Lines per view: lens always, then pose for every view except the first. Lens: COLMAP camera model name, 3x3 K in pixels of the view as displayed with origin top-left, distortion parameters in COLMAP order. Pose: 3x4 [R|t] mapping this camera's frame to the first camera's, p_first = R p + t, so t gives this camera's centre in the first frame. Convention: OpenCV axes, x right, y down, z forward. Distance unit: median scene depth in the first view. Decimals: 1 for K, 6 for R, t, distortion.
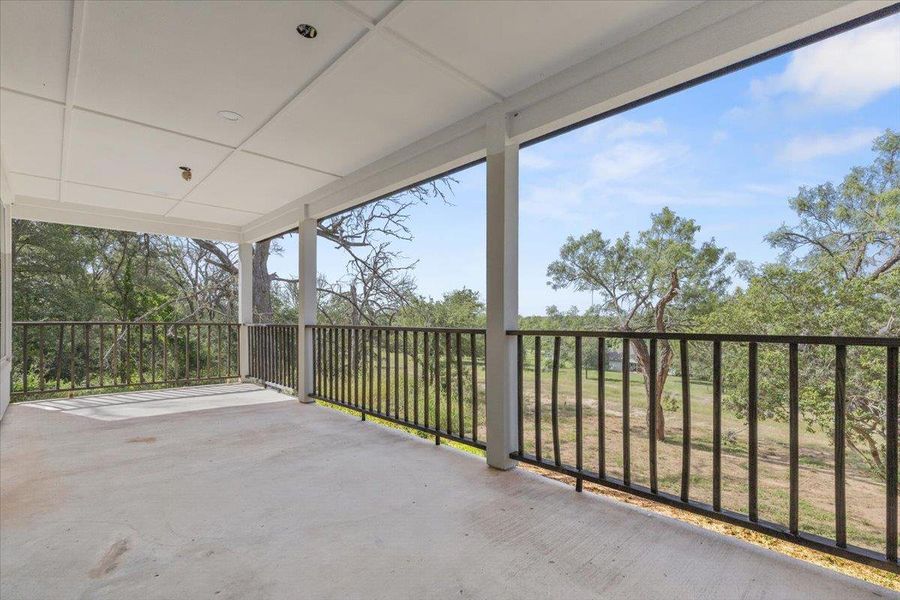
lens RADIAL K [[406.7, 0, 449.3], [0, 406.7, 307.2], [0, 0, 1]] dist [-0.017309, -0.000237]
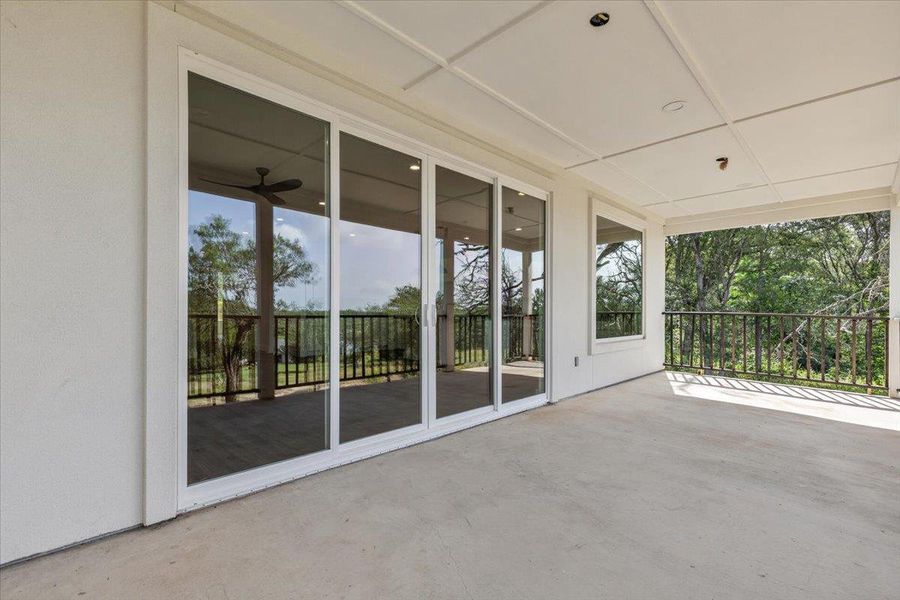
lens RADIAL K [[406.7, 0, 449.3], [0, 406.7, 307.2], [0, 0, 1]] dist [-0.017309, -0.000237]
pose [[-0.003589, -0.000824, -0.999993, 0.526895], [0.018165, 0.999835, -0.000889, 0.018146], [0.999829, -0.018168, -0.003574, 0.496590]]
